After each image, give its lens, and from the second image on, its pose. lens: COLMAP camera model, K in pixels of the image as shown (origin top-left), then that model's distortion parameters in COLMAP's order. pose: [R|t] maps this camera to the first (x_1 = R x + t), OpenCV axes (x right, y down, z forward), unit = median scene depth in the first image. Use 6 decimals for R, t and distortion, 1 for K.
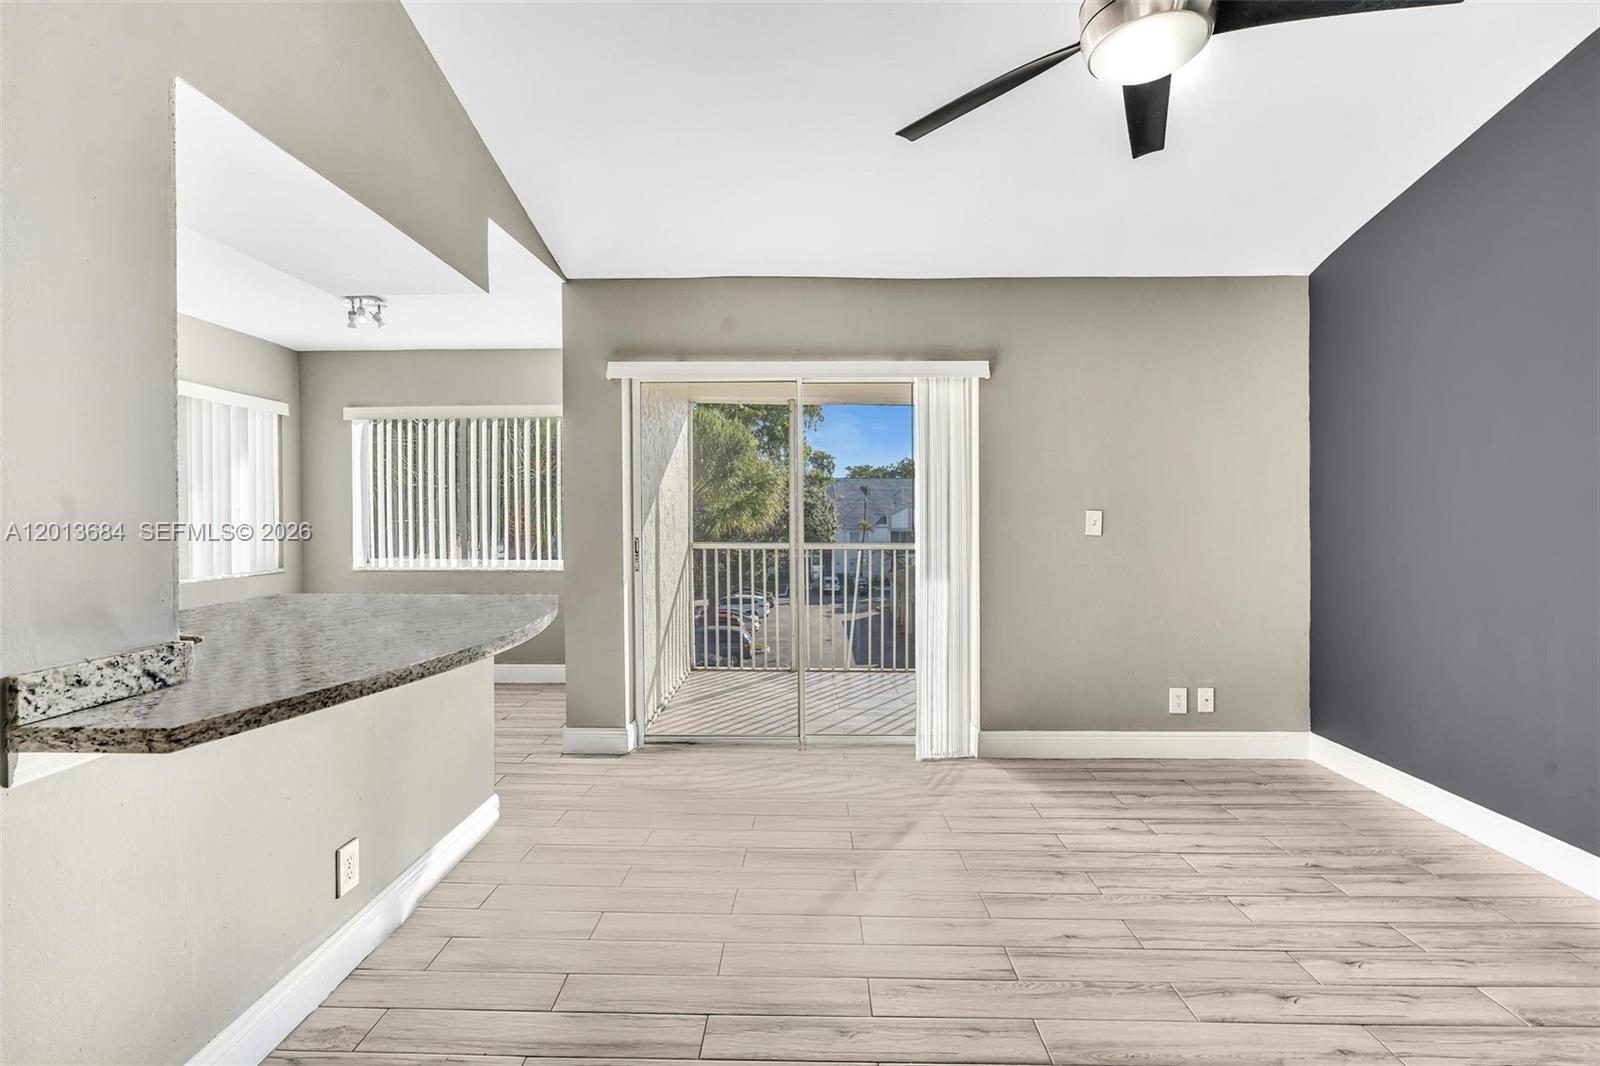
lens RADIAL K [[718.6, 0, 799.9], [0, 718.6, 514.7], [0, 0, 1]] dist [0.000127, 0.000055]
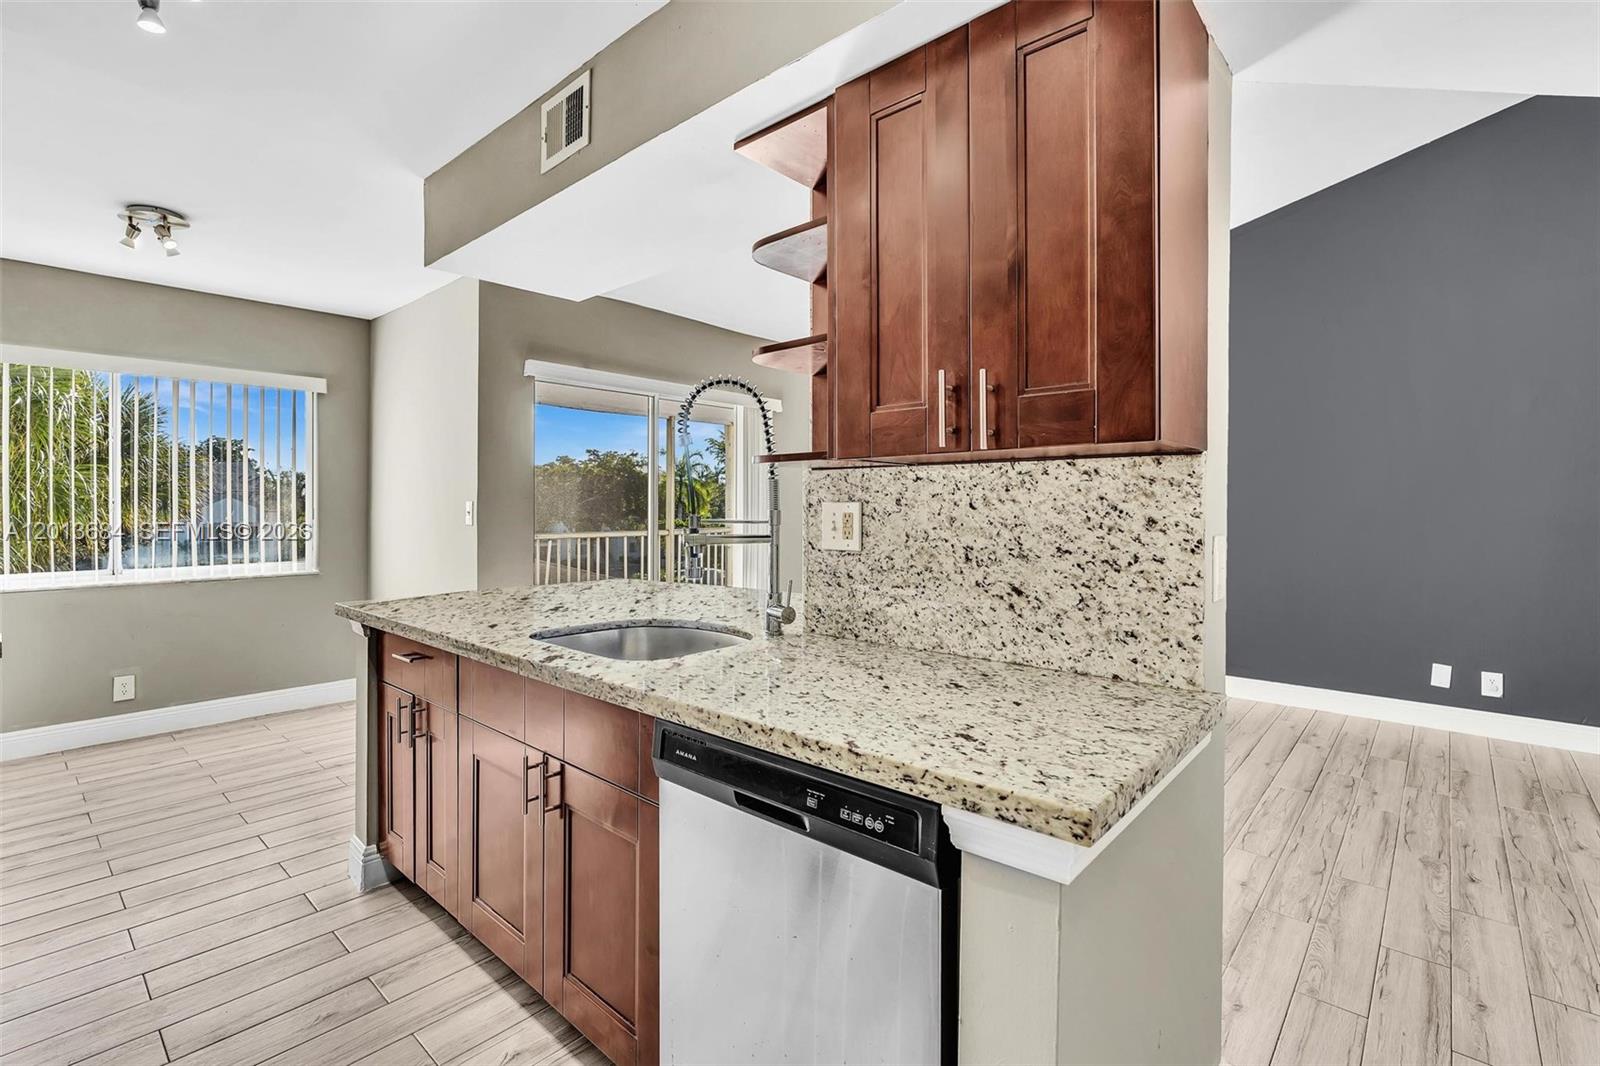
lens RADIAL K [[718.6, 0, 799.9], [0, 718.6, 514.7], [0, 0, 1]] dist [0.000127, 0.000055]
pose [[0.652625, -0.005651, 0.757660, -0.681614], [-0.001447, 0.999961, 0.008704, 0.001751], [-0.757680, -0.006777, 0.652592, 0.023089]]
